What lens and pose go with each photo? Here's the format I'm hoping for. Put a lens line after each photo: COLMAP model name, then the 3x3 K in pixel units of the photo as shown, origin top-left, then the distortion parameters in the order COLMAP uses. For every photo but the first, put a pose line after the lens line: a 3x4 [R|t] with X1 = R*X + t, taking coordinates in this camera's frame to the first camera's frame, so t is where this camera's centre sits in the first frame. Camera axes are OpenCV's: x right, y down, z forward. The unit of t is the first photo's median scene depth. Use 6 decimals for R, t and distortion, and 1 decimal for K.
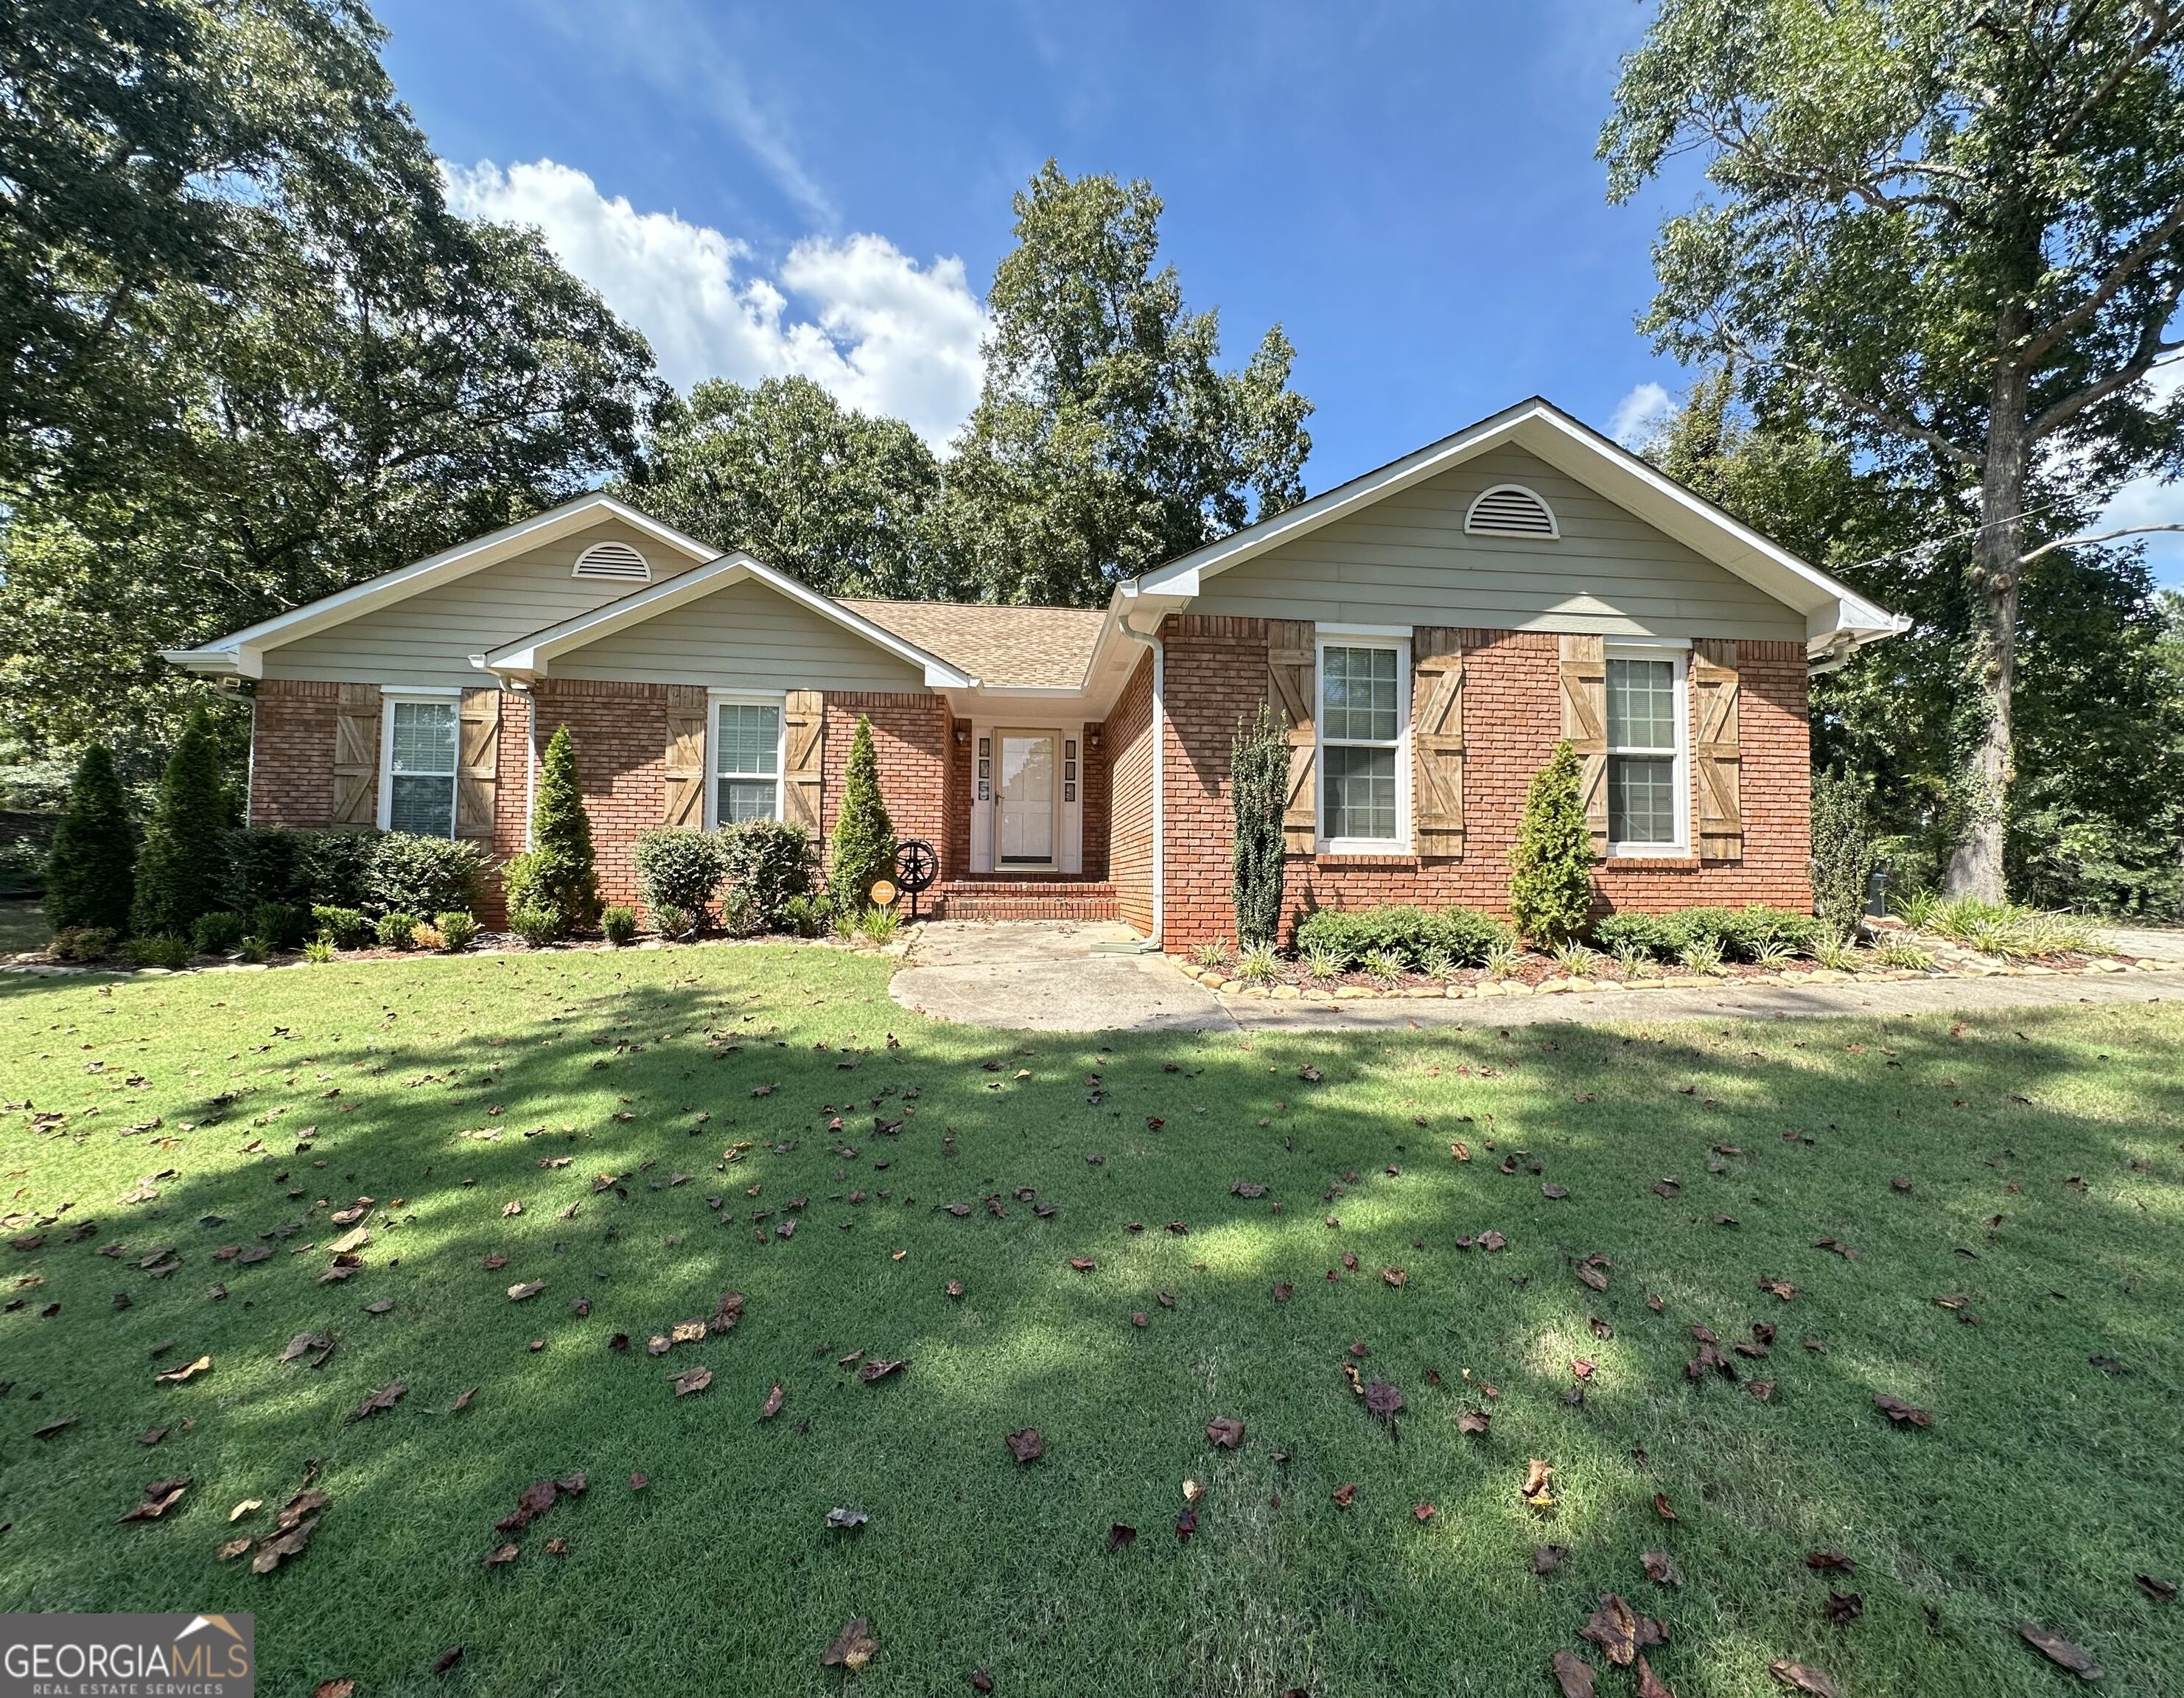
lens RADIAL K [[938.7, 0, 1088.4], [0, 938.7, 848.3], [0, 0, 1]] dist [0.008327, -0.000060]
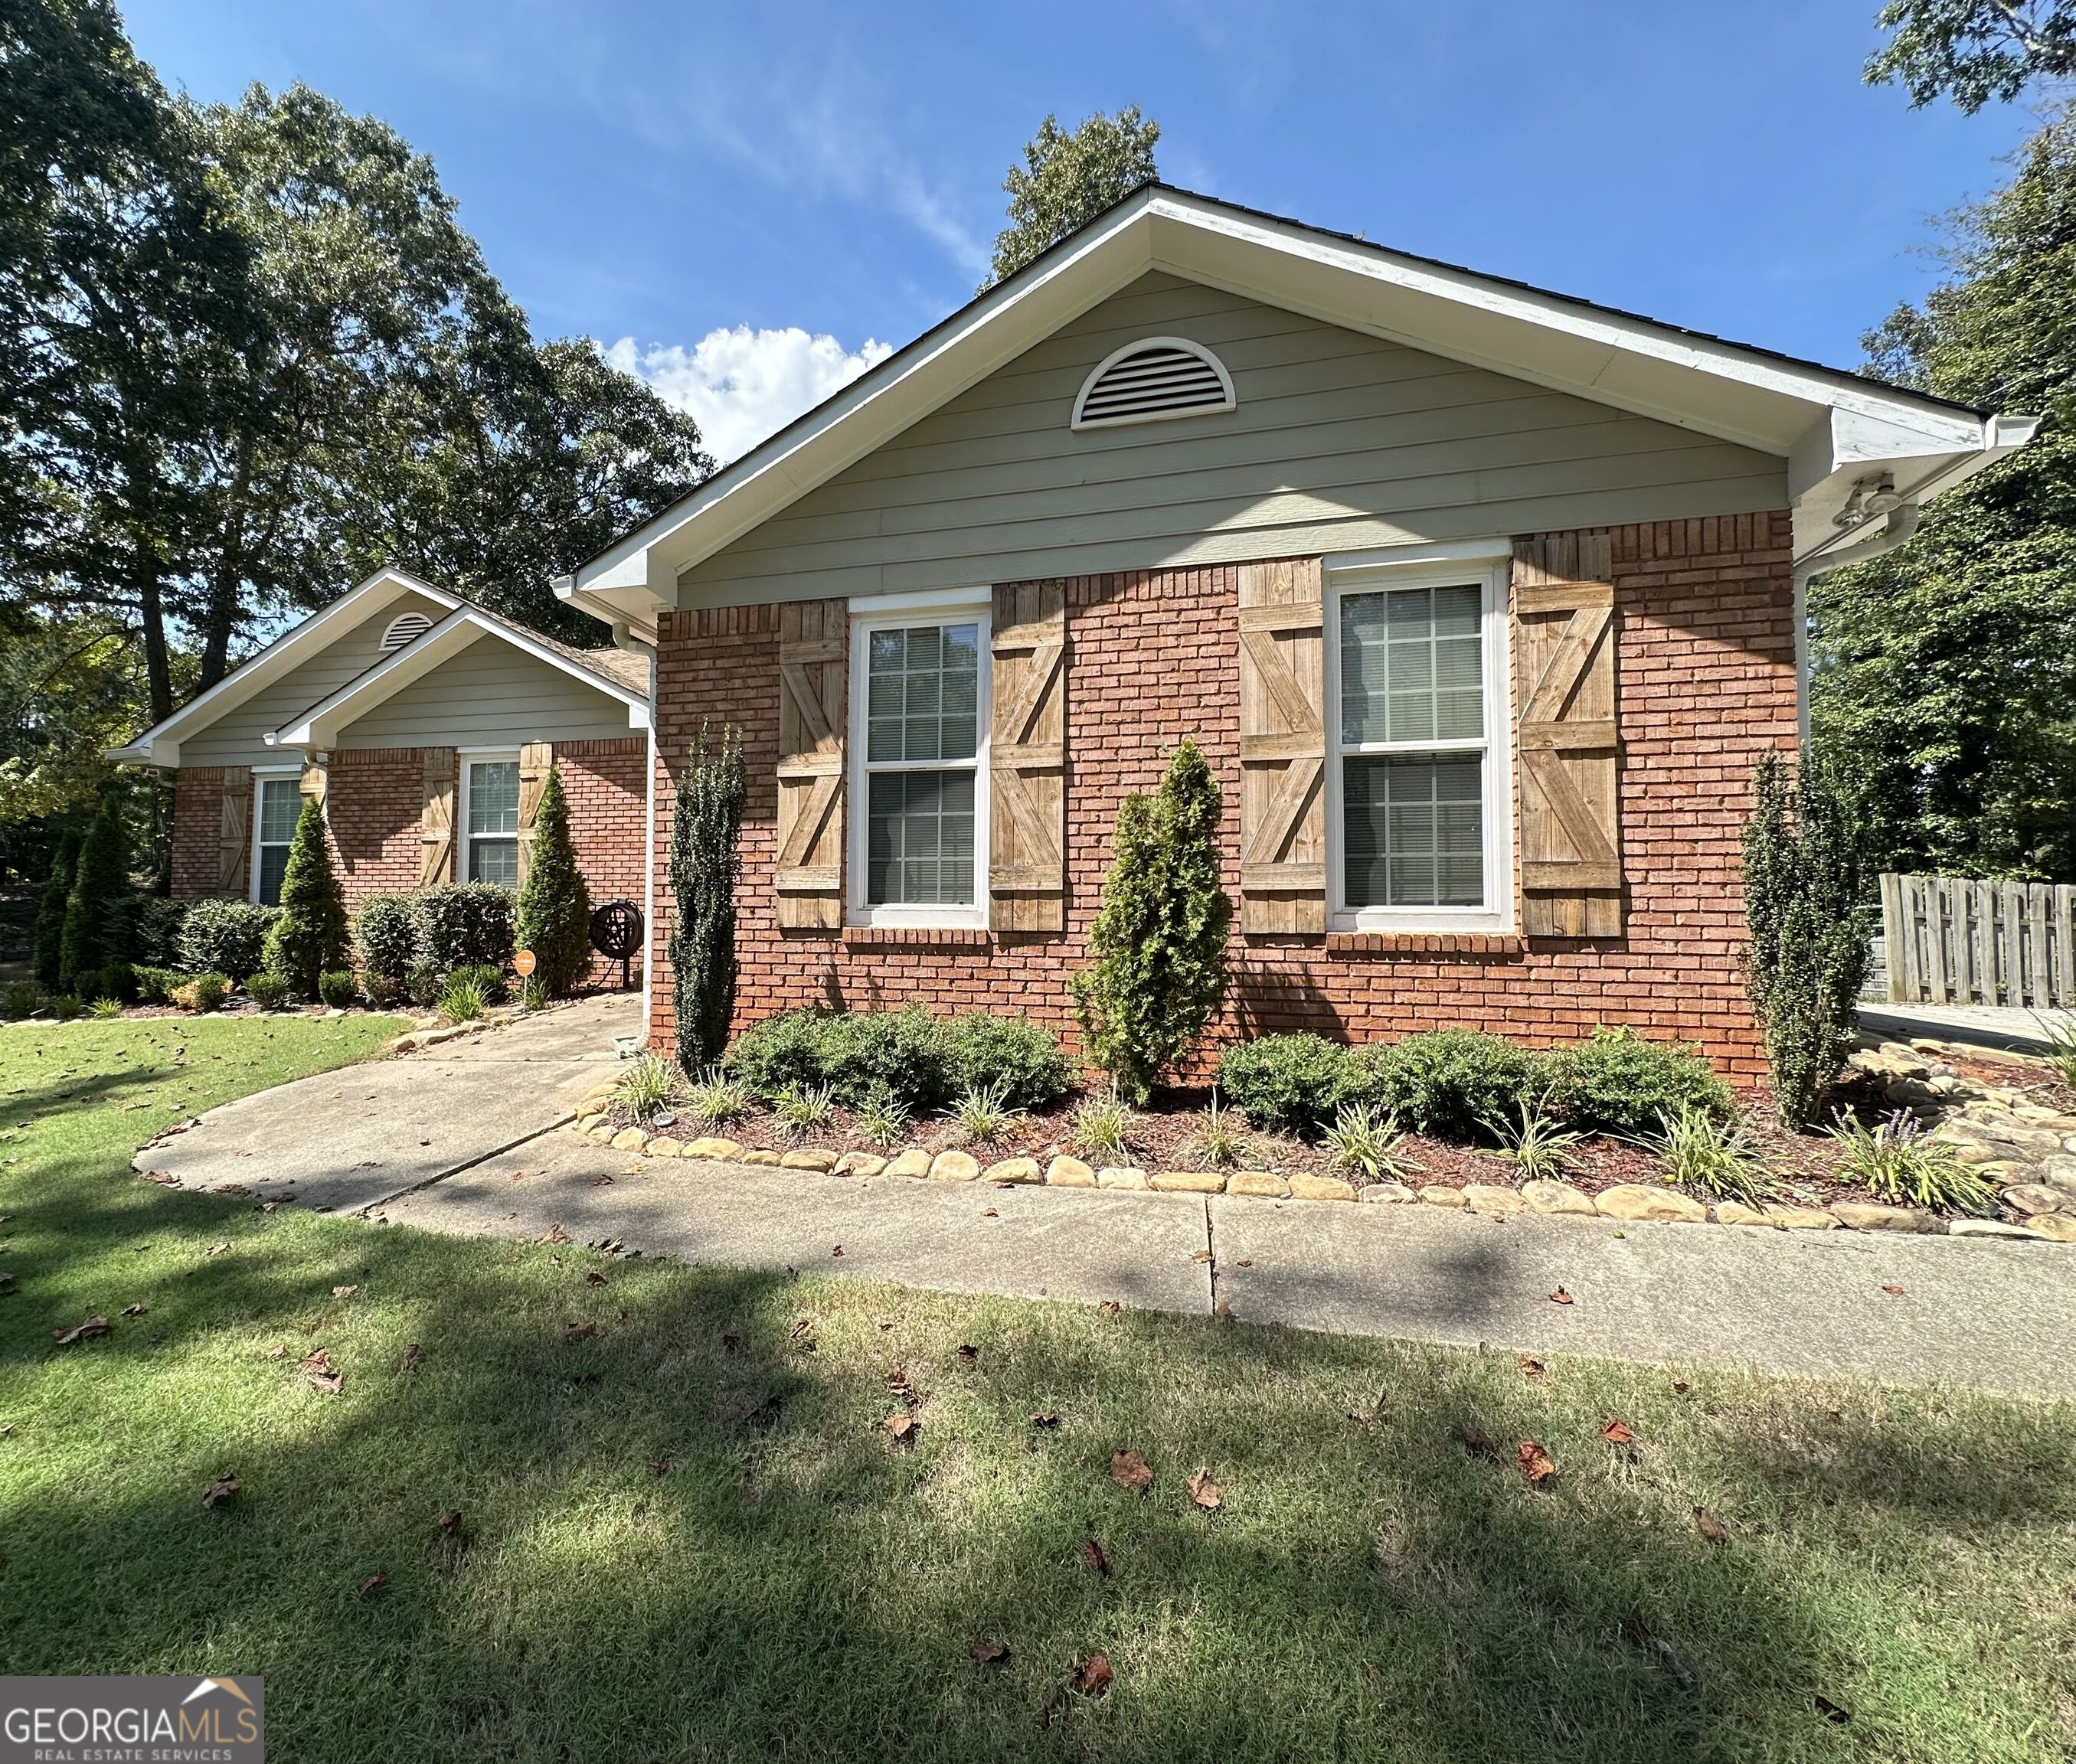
lens RADIAL K [[930.6, 0, 1029.2], [0, 930.6, 874.0], [0, 0, 1]] dist [0.005249, 0.000597]
pose [[0.916085, -0.016531, -0.400644, 0.613085], [0.015119, 0.999863, -0.006685, -0.026032], [0.400700, 0.000067, 0.916209, 0.395340]]
